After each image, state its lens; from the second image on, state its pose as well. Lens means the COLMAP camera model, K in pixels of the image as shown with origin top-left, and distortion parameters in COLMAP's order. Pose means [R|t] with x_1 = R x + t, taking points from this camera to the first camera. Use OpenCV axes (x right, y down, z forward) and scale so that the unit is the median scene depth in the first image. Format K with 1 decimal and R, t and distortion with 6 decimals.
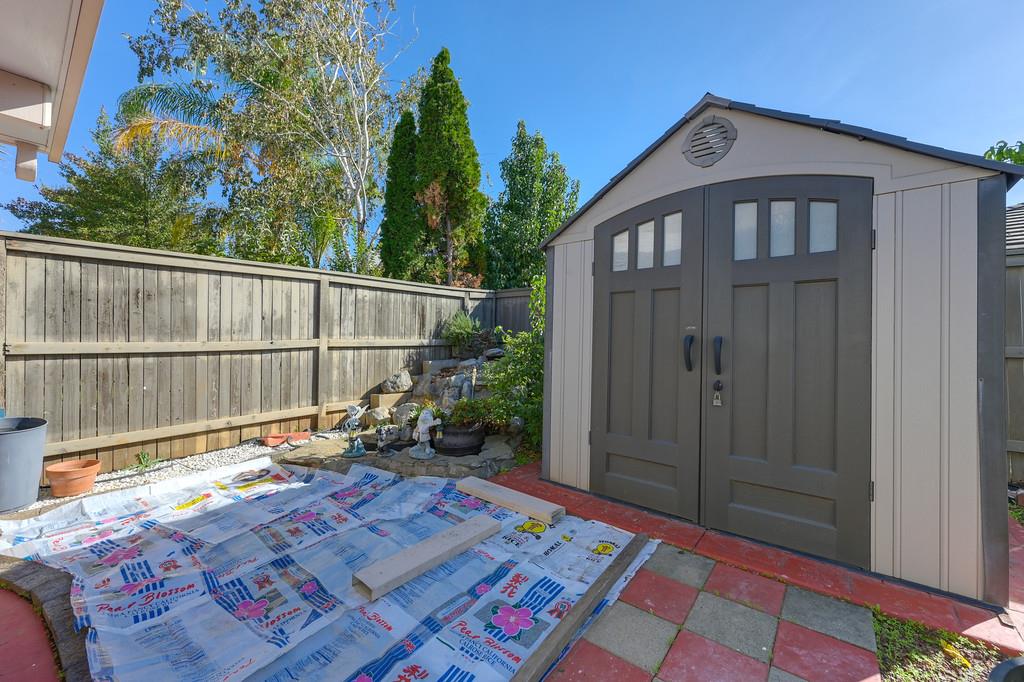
lens RADIAL K [[405.1, 0, 507.8], [0, 405.1, 346.0], [0, 0, 1]] dist [0.002267, 0.000087]
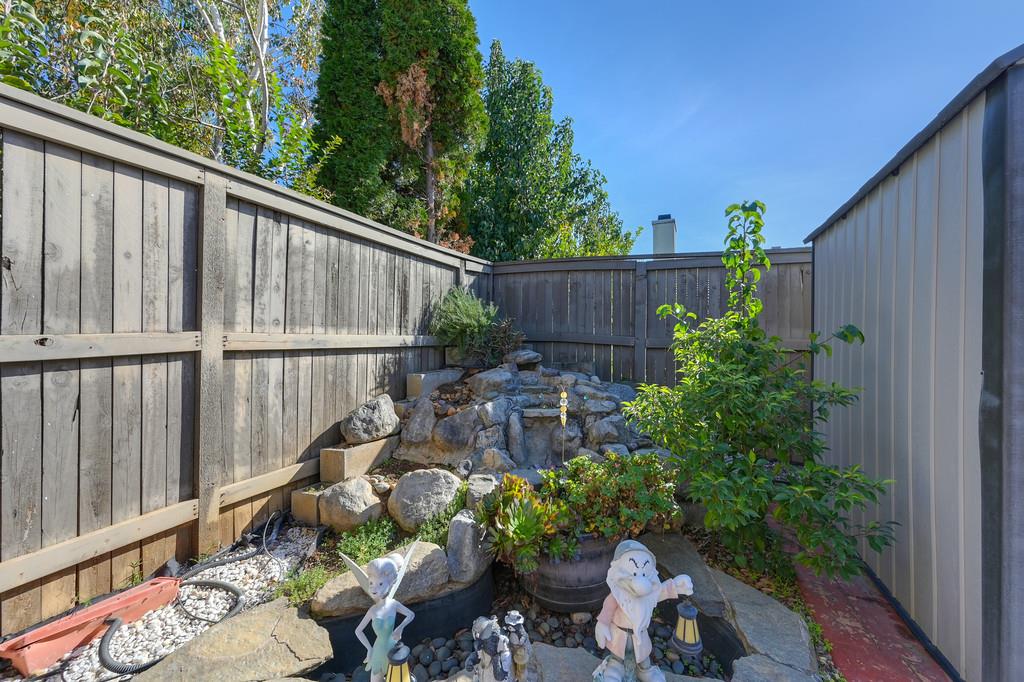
lens RADIAL K [[405.1, 0, 507.8], [0, 405.1, 346.0], [0, 0, 1]] dist [0.002267, 0.000087]
pose [[0.962271, -0.004817, 0.272052, -0.257799], [0.004420, 0.999988, 0.002075, -0.002564], [-0.272058, -0.000794, 0.962280, 0.485171]]
